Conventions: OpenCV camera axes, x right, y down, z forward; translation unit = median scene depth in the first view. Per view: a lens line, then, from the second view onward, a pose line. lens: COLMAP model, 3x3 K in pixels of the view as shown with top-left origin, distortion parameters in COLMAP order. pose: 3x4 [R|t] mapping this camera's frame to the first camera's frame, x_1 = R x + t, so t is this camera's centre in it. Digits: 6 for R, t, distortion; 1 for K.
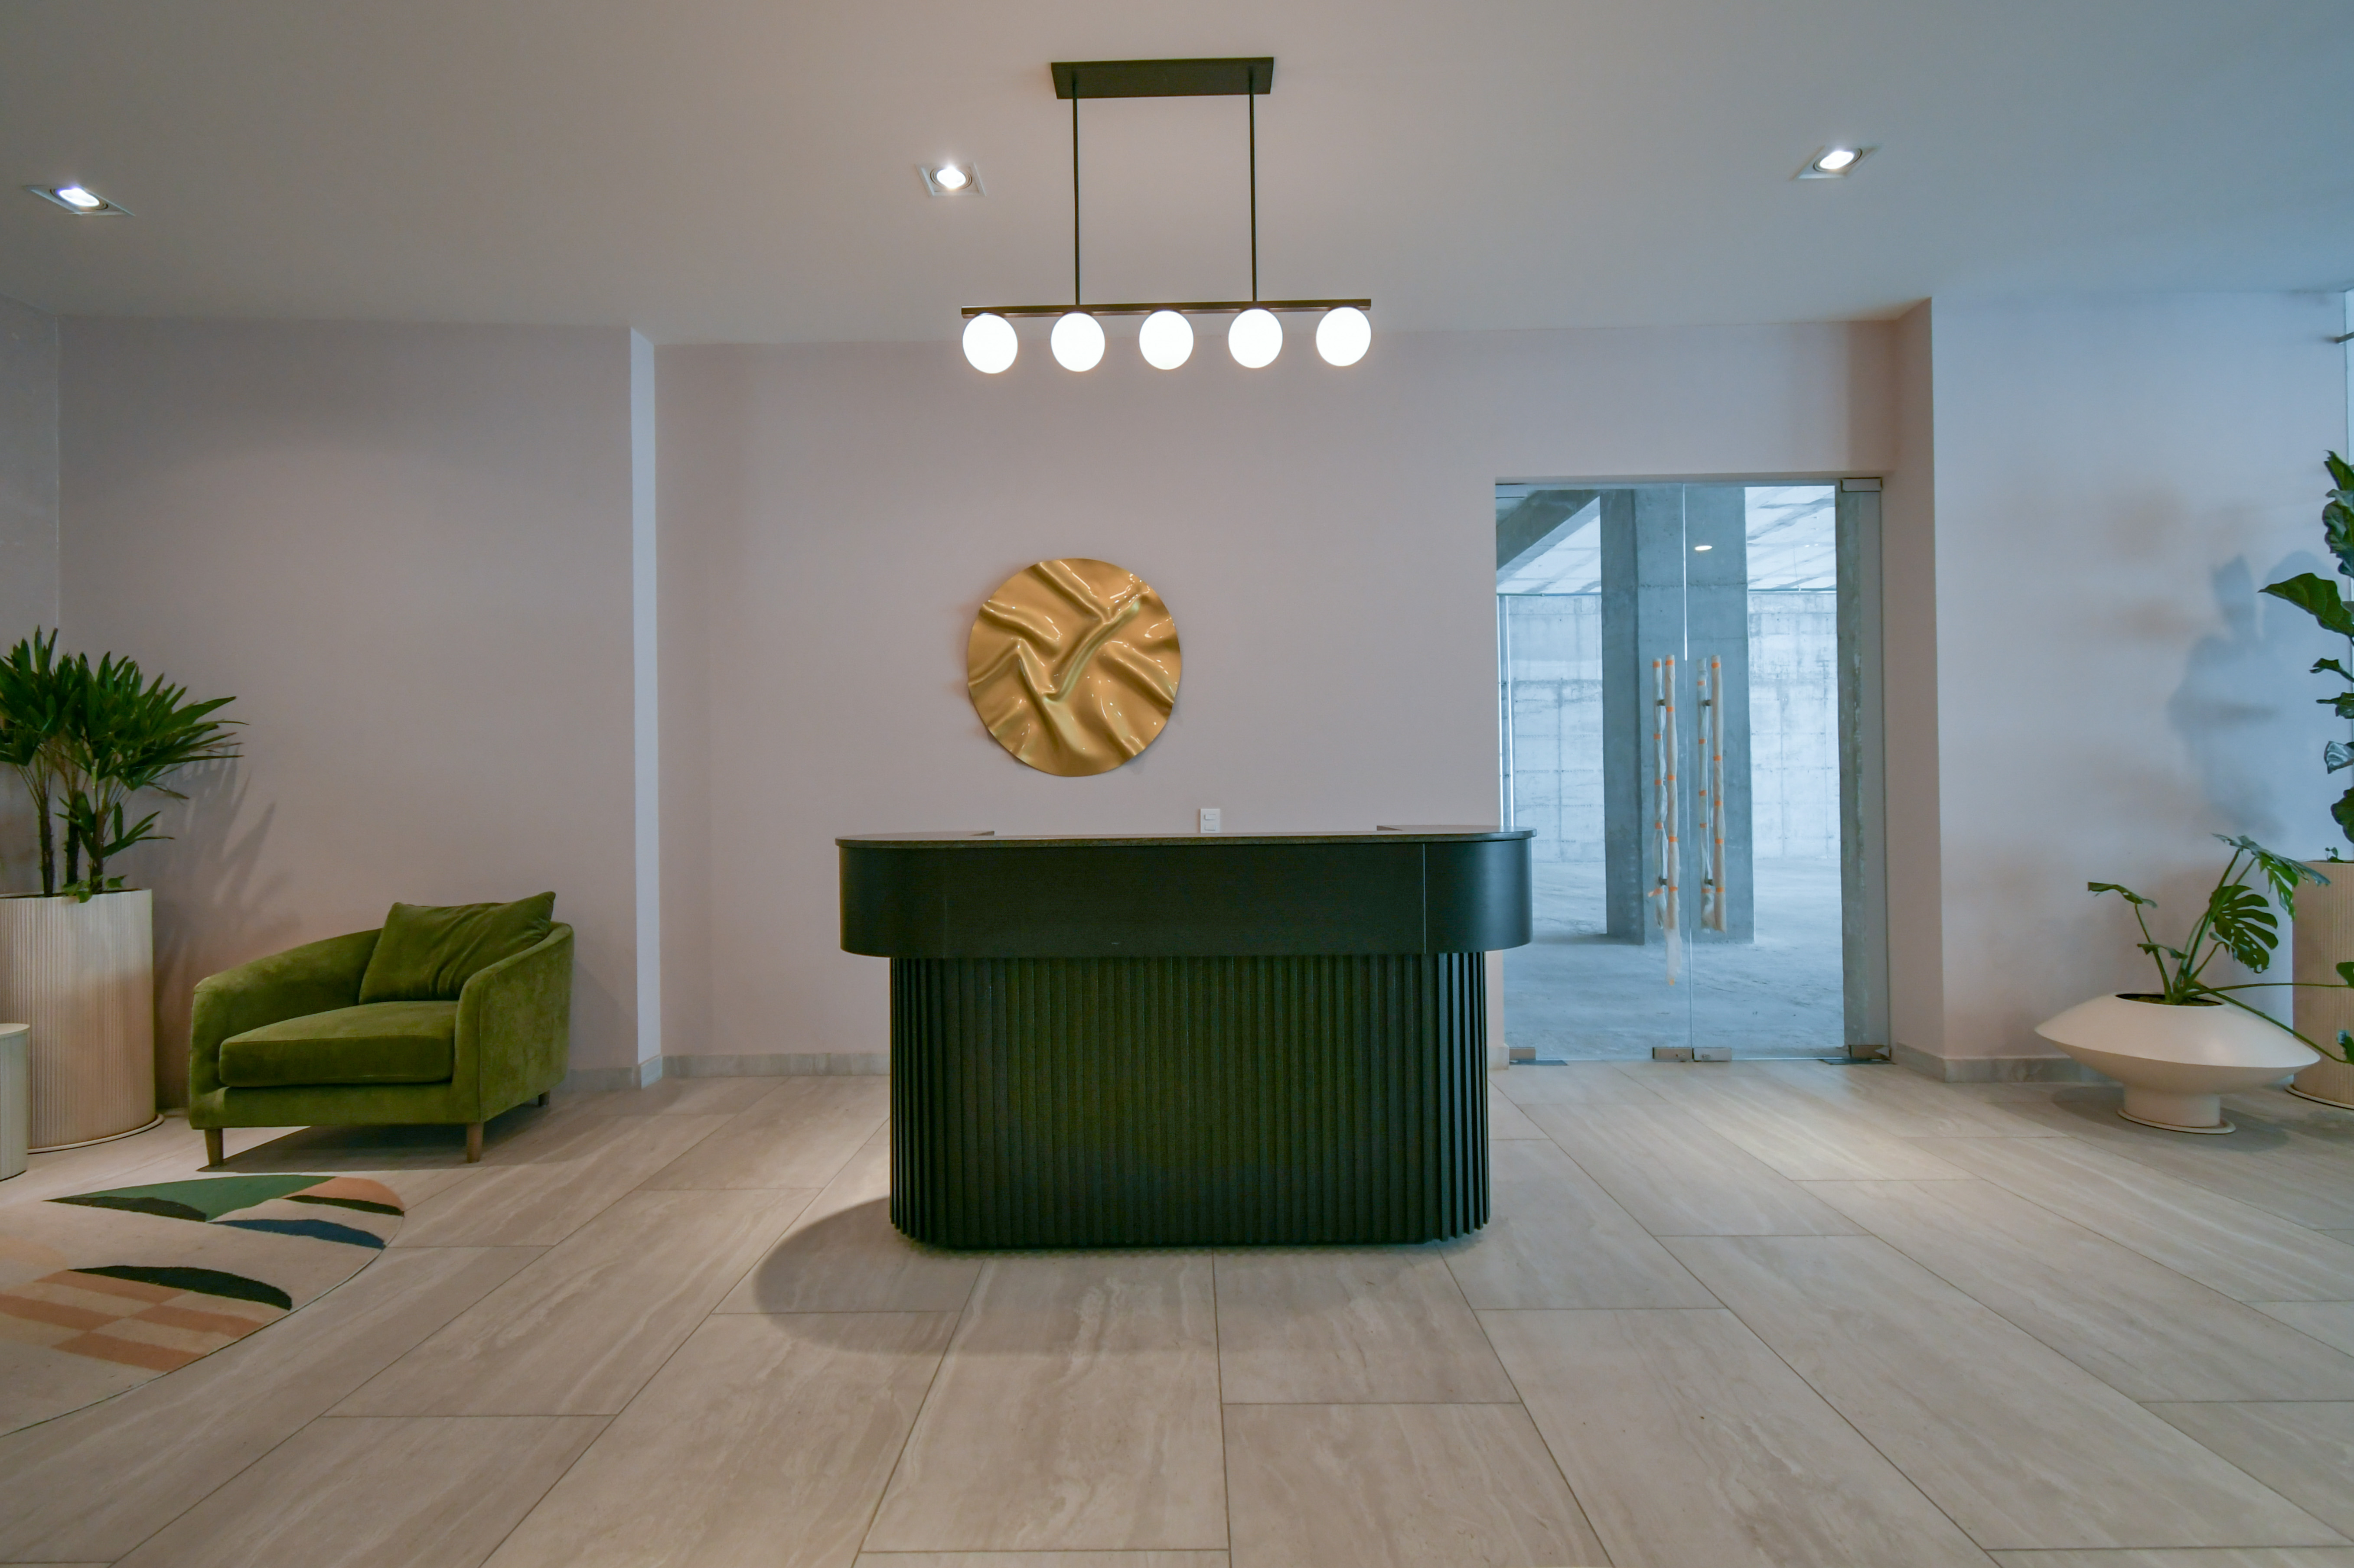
lens RADIAL K [[1069.9, 0, 1180.4], [0, 1069.9, 792.3], [0, 0, 1]] dist [0.007424, -0.000529]
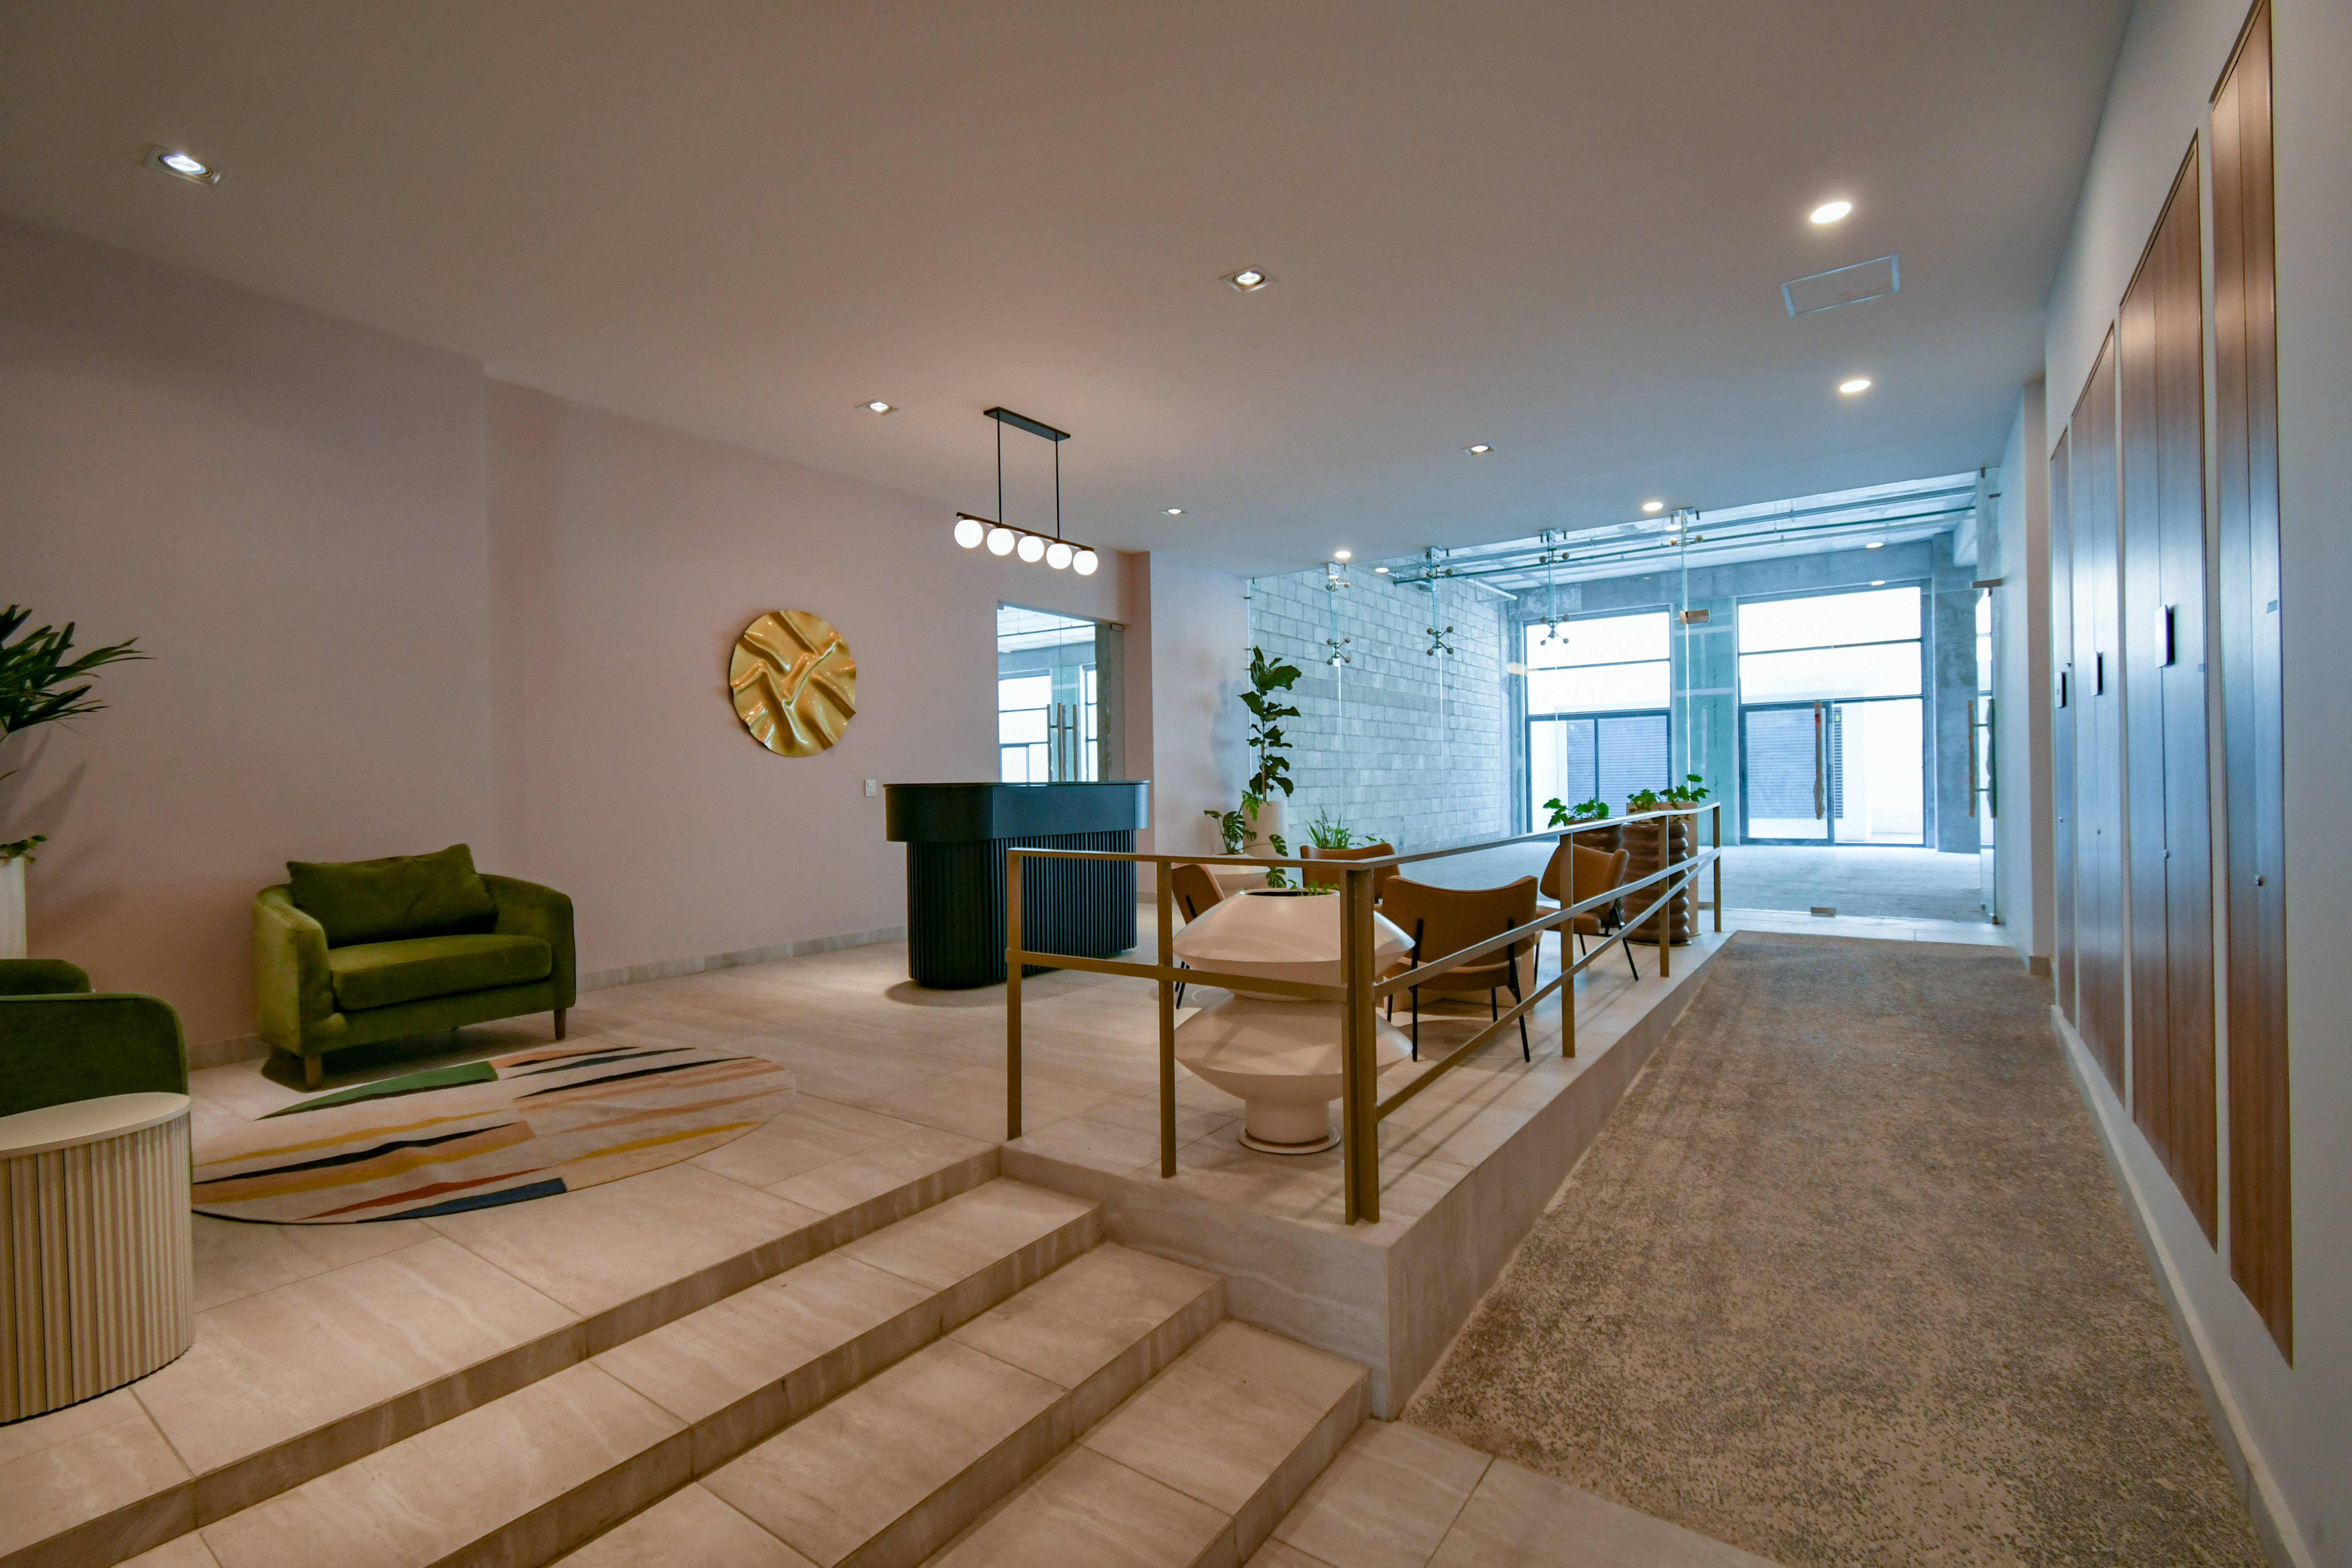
lens RADIAL K [[1036.6, 0, 1176.0], [0, 1036.6, 784.0], [0, 0, 1]] dist [0.002342, -0.000345]
pose [[0.572074, 0.004108, 0.820192, -1.112798], [0.008199, 0.999909, -0.010727, 0.048449], [-0.820161, 0.012862, 0.571988, -0.290839]]
